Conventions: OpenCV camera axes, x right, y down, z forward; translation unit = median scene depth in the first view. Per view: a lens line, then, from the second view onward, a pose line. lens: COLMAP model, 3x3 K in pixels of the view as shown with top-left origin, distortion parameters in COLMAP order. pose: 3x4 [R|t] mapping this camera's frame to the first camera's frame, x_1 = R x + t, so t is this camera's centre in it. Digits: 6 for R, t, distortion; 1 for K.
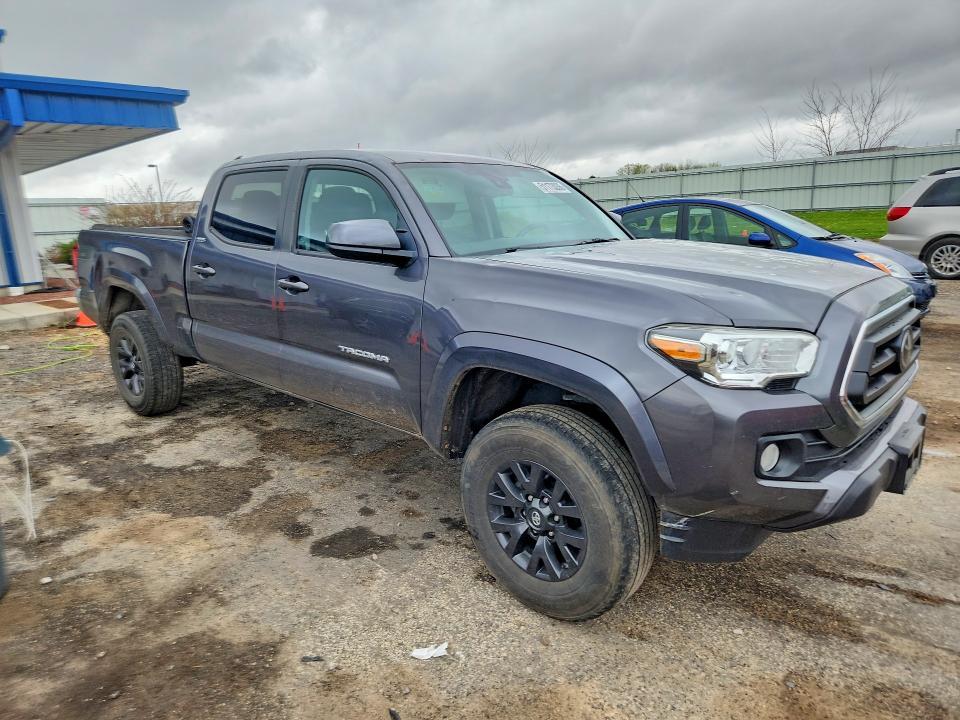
lens RADIAL K [[714.3, 0, 471.2], [0, 714.3, 361.6], [0, 0, 1]] dist [0.087008, -0.097272]
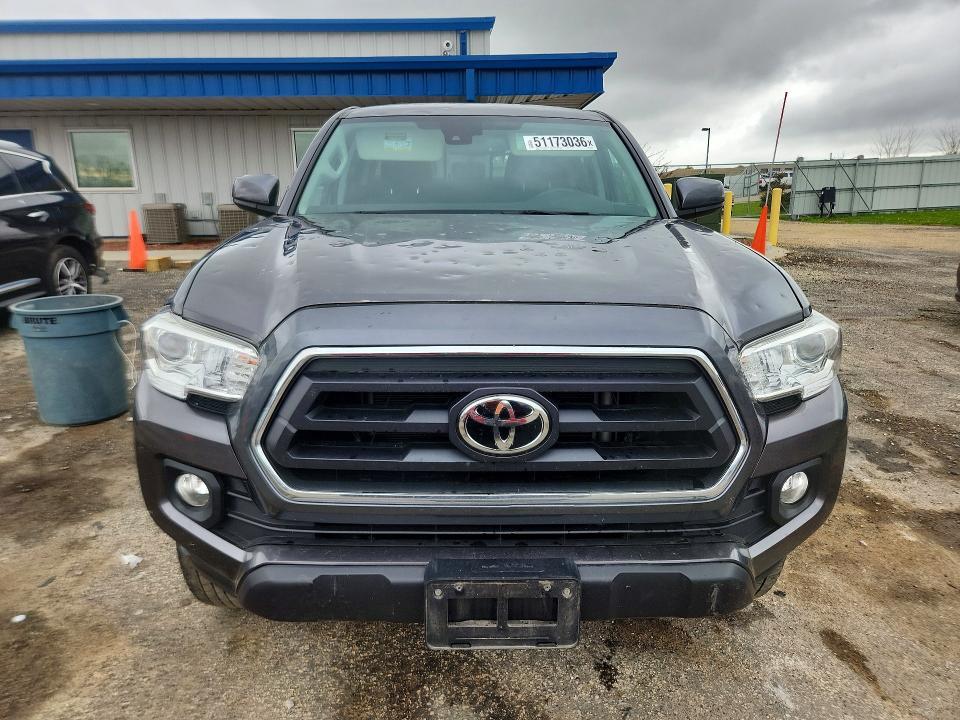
lens RADIAL K [[727.3, 0, 480.0], [0, 727.3, 360.0], [0, 0, 1]] dist [0.106862, -0.093788]
pose [[0.628916, 0.207828, -0.749181, 0.975583], [-0.179411, 0.976397, 0.120249, -0.123442], [0.756490, 0.058785, 0.651358, 0.575040]]
